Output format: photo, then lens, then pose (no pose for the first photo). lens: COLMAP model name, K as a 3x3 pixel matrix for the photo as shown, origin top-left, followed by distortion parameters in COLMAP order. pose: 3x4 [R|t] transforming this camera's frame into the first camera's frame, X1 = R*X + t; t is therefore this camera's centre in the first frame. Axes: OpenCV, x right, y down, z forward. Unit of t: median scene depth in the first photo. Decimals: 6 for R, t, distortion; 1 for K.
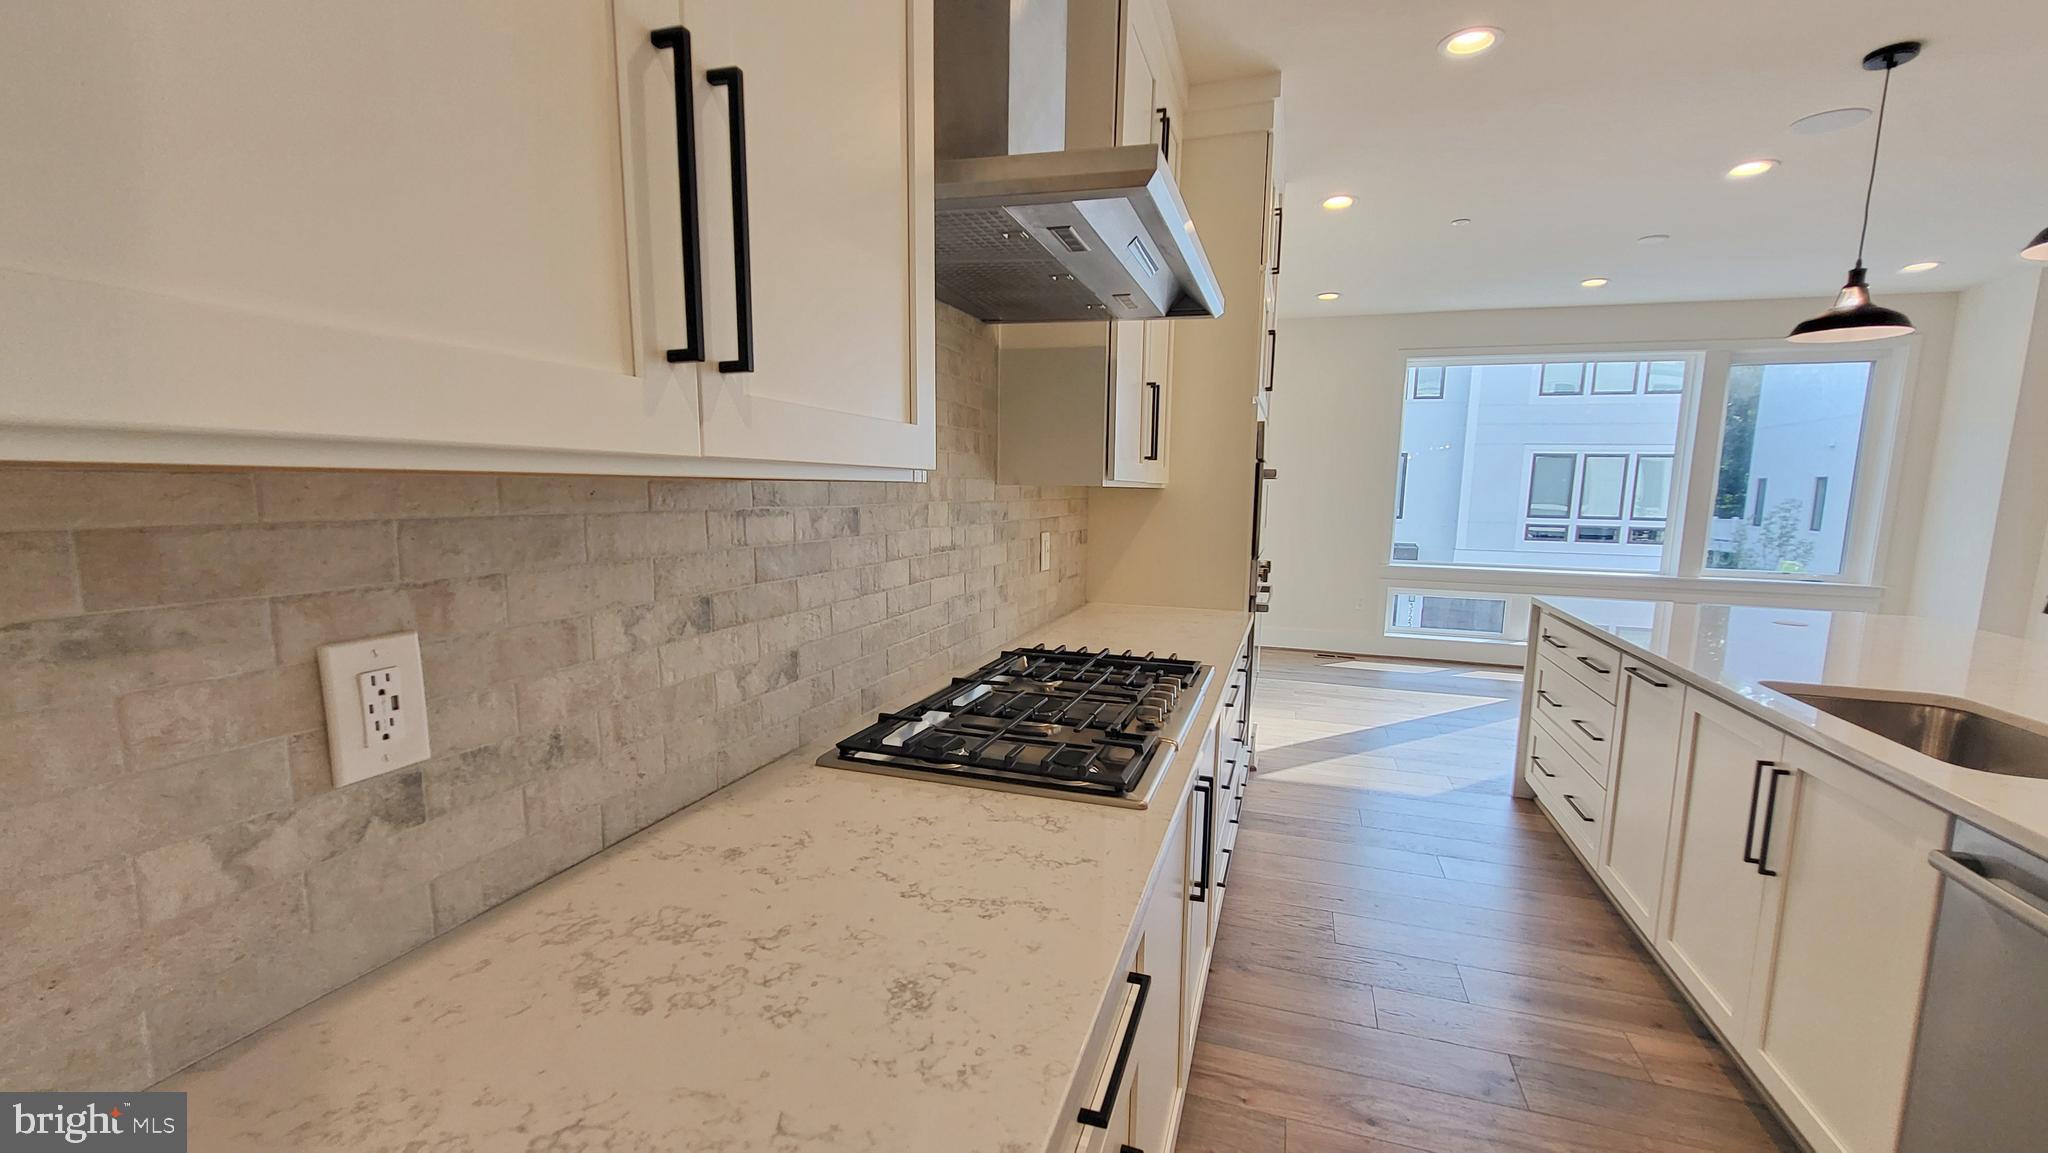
lens RADIAL K [[807.0, 0, 1038.0], [0, 807.0, 592.7], [0, 0, 1]] dist [0.002509, -0.000097]
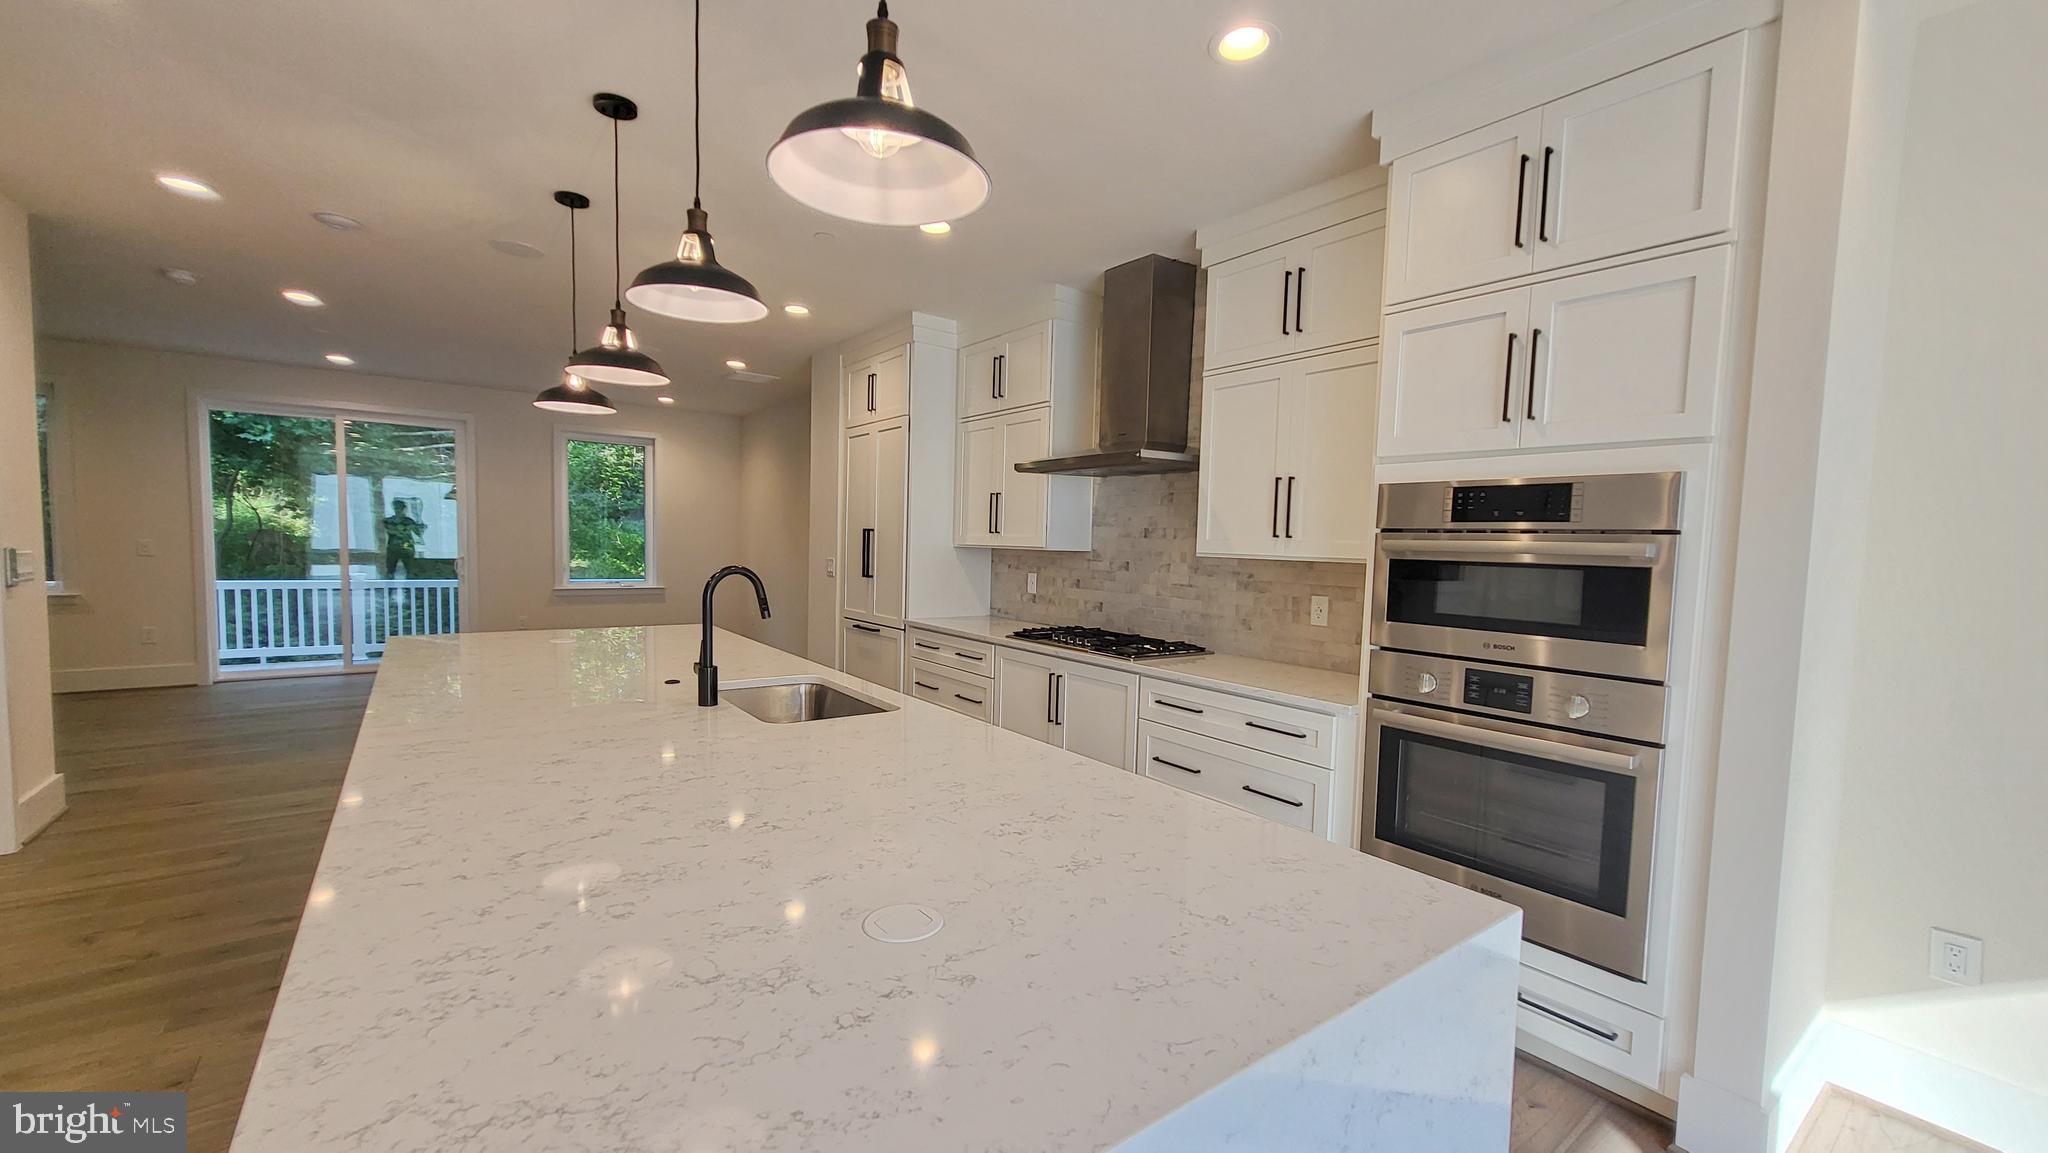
lens RADIAL K [[807.0, 0, 1045.8], [0, 807.0, 597.6], [0, 0, 1]] dist [0.002509, -0.000097]
pose [[-0.566952, 0.022332, -0.823448, 1.287280], [-0.144958, 0.981329, 0.126418, -0.167784], [0.810896, 0.191038, -0.553129, 1.329979]]
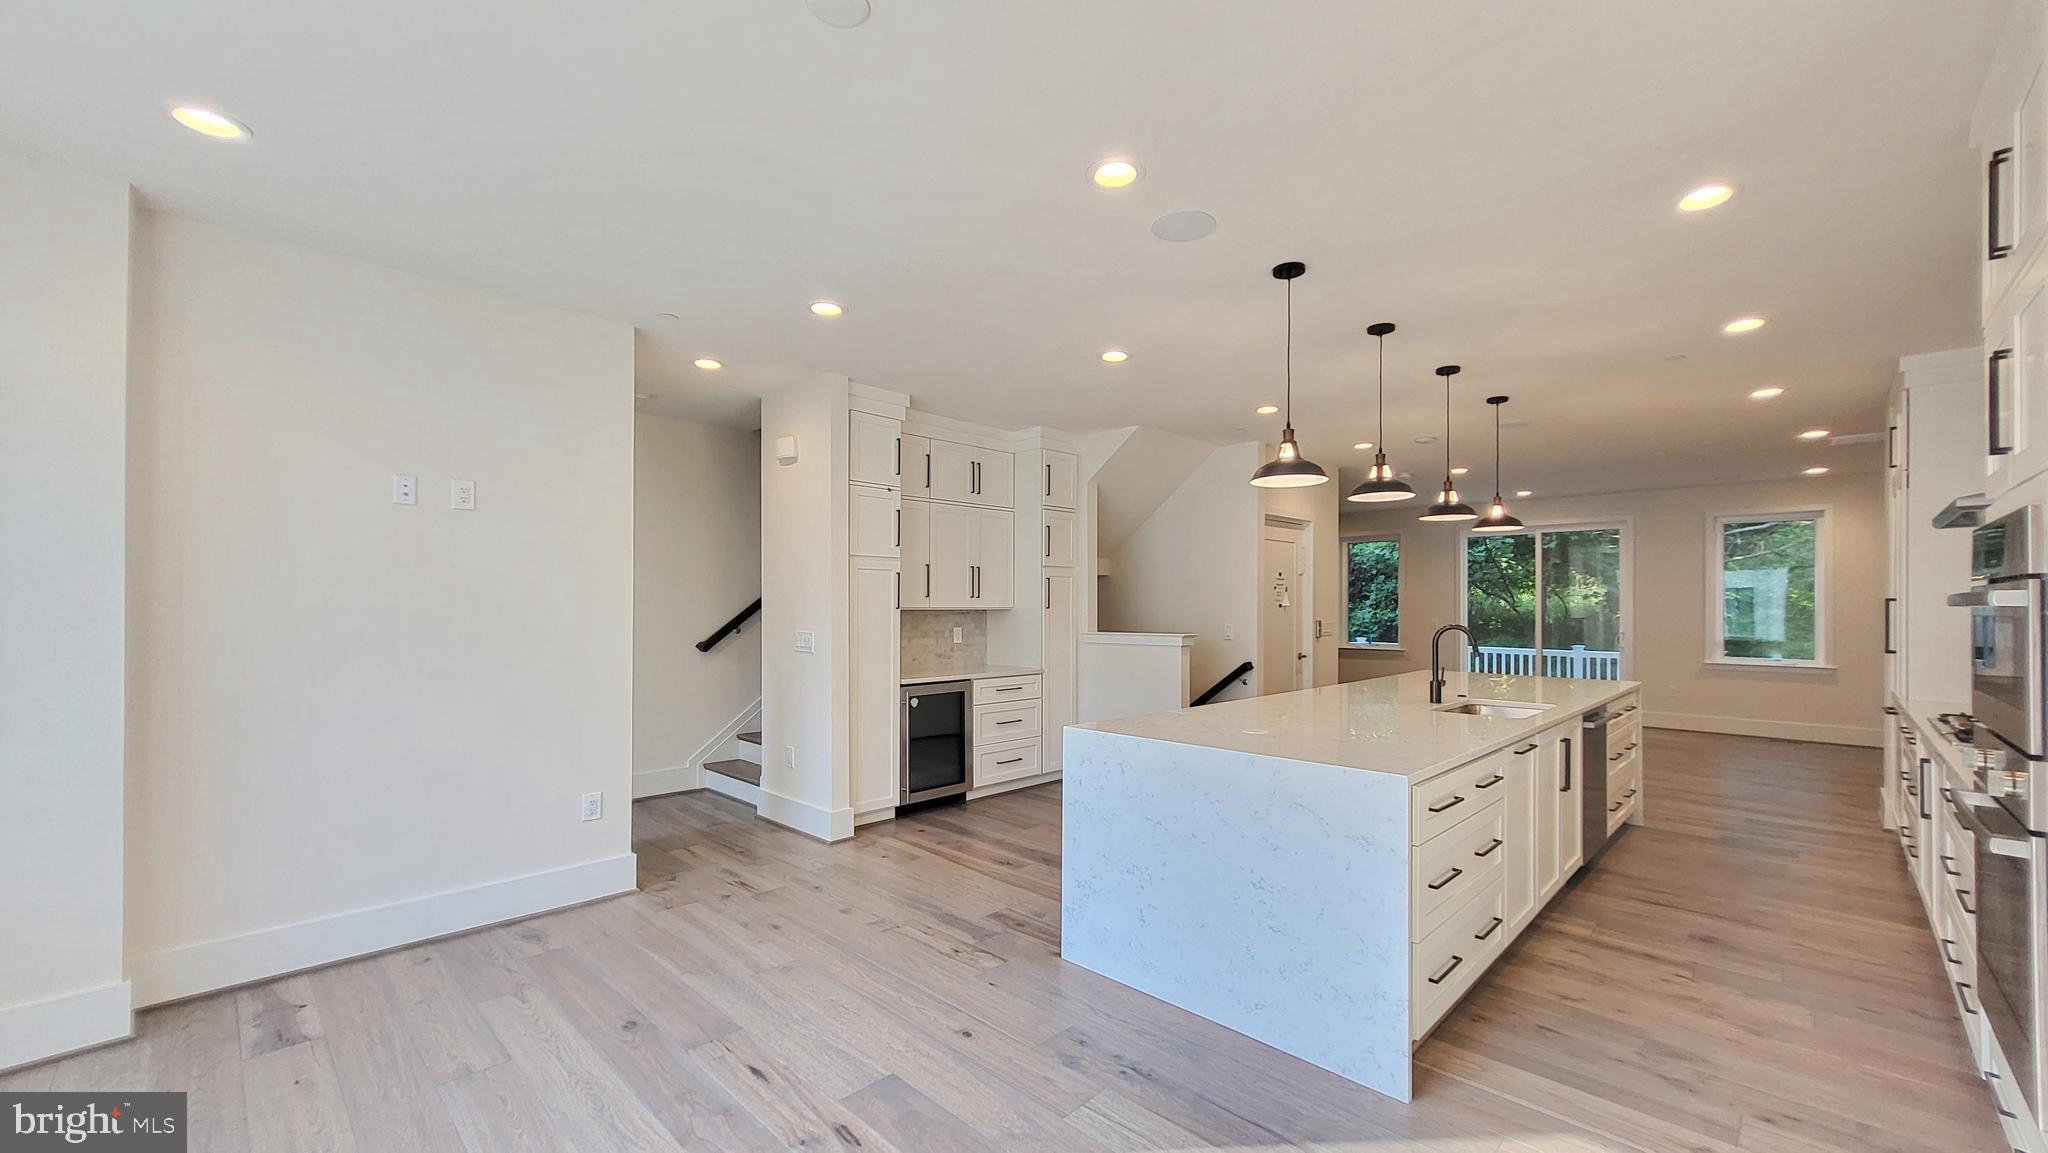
lens RADIAL K [[807.0, 0, 1043.5], [0, 807.0, 594.5], [0, 0, 1]] dist [0.002509, -0.000097]
pose [[-0.897890, -0.018781, 0.439818, 0.783428], [0.035458, 0.992758, 0.114779, -0.297828], [-0.438789, 0.118654, -0.890722, 2.235004]]
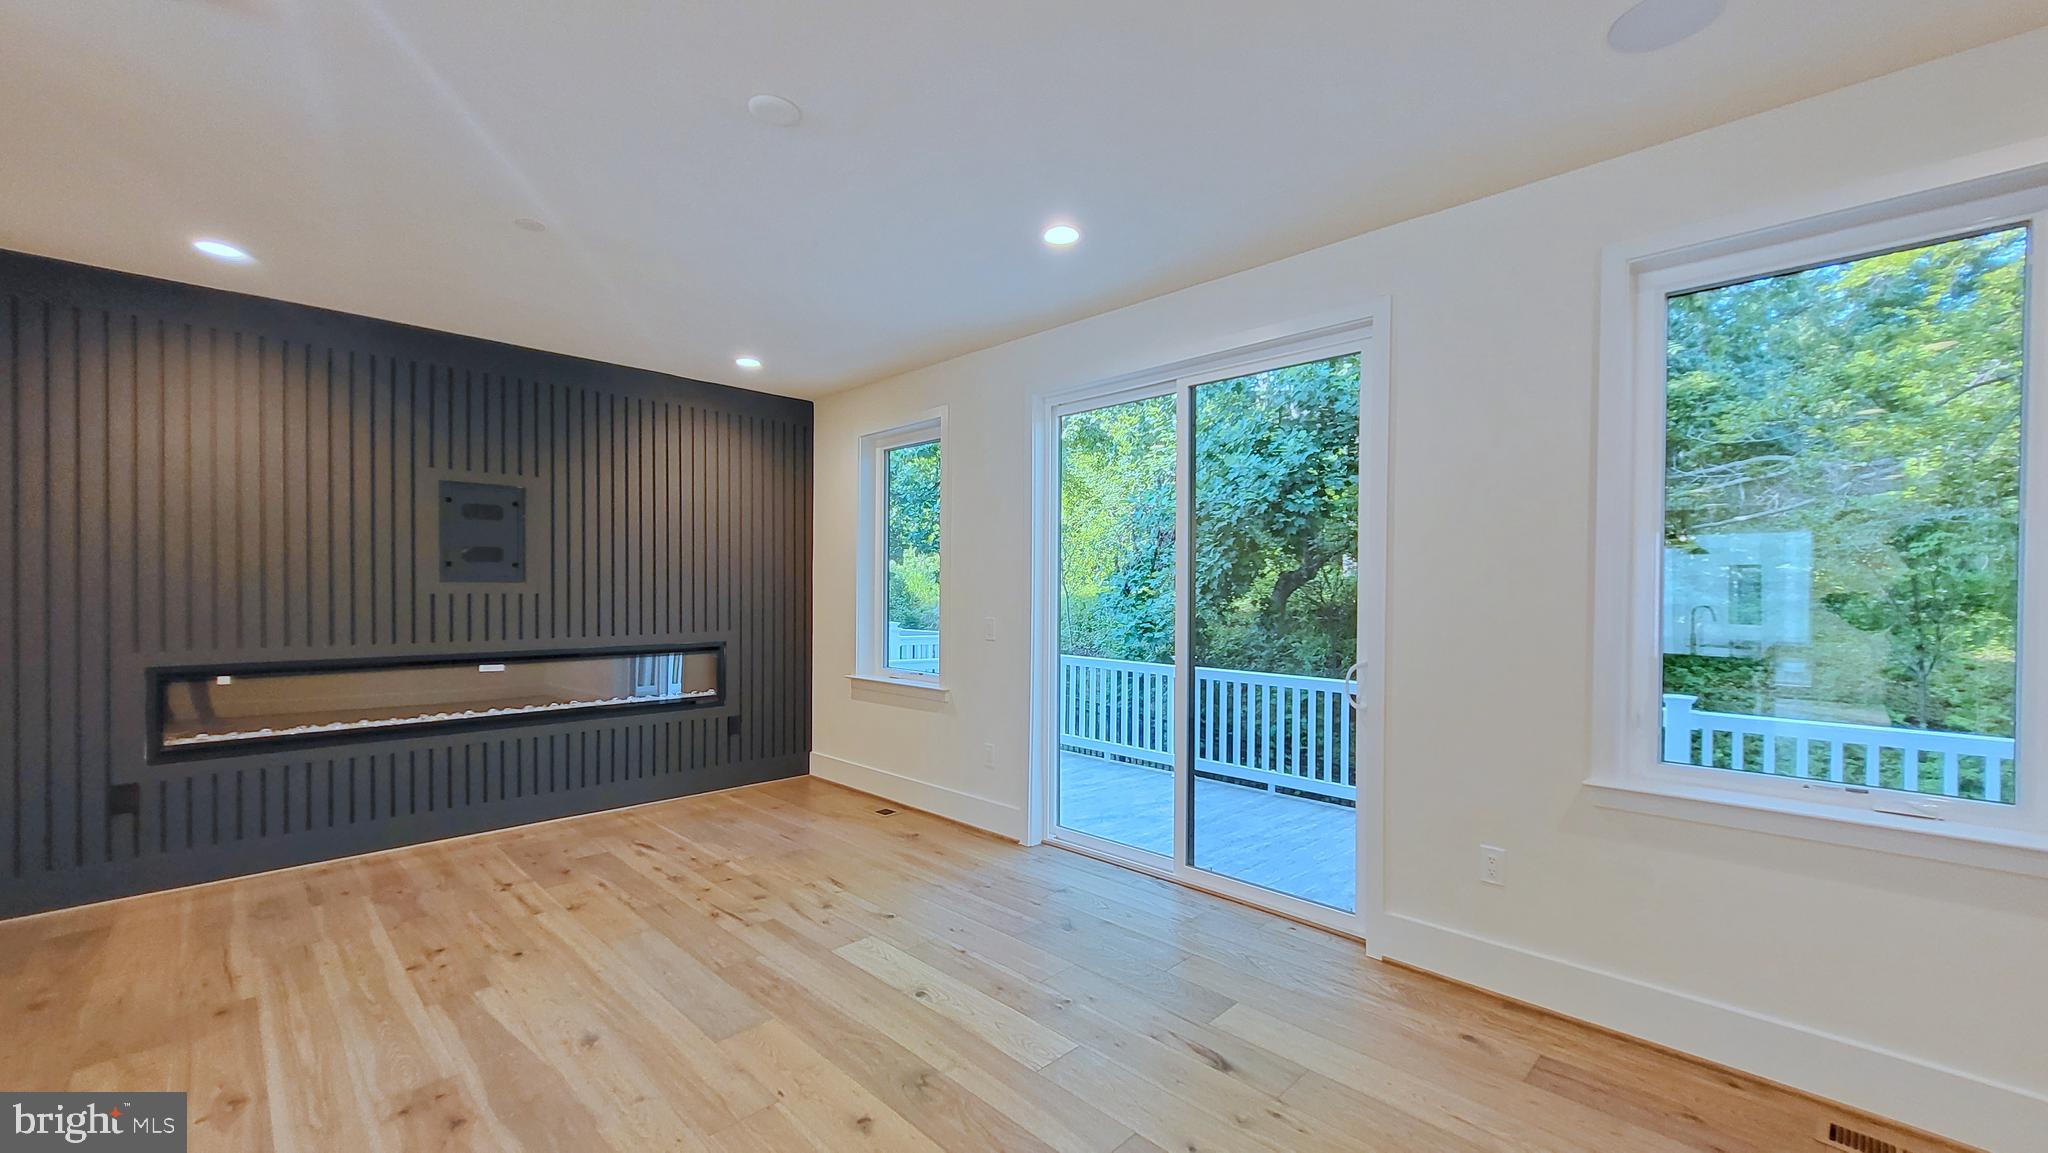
lens RADIAL K [[807.0, 0, 1033.3], [0, 807.0, 586.2], [0, 0, 1]] dist [0.002509, -0.000097]
pose [[-0.892247, -0.029538, 0.450580, -0.056388], [0.033303, 0.990836, 0.130902, 0.077854], [-0.450318, 0.131802, -0.883087, -0.874523]]
